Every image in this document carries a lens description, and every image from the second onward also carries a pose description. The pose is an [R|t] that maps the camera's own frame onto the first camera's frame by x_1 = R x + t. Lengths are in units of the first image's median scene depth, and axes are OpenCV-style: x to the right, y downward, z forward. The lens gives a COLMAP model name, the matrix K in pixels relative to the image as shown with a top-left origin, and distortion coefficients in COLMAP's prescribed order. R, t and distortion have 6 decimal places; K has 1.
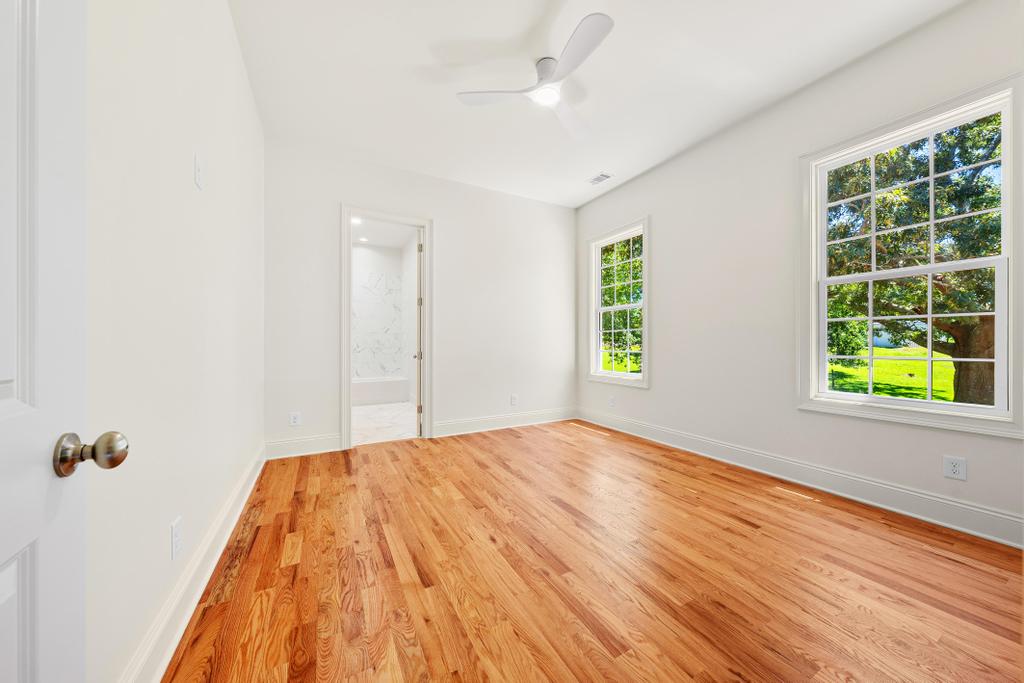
lens RADIAL K [[344.6, 0, 512.0], [0, 344.6, 341.5], [0, 0, 1]] dist [0.002242, 0.000213]
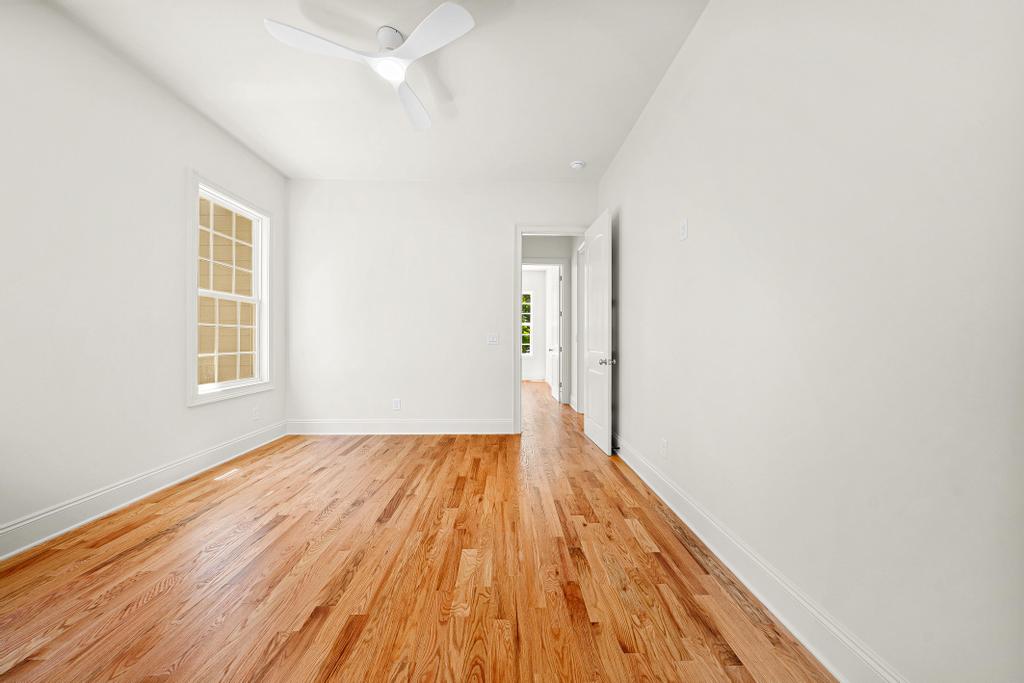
lens RADIAL K [[344.6, 0, 512.0], [0, 344.6, 341.5], [0, 0, 1]] dist [0.002242, 0.000213]
pose [[-0.886113, -0.004112, 0.463451, -0.634362], [-0.003983, 0.999991, 0.001255, -0.012424], [-0.463452, -0.000734, -0.886122, 1.761846]]
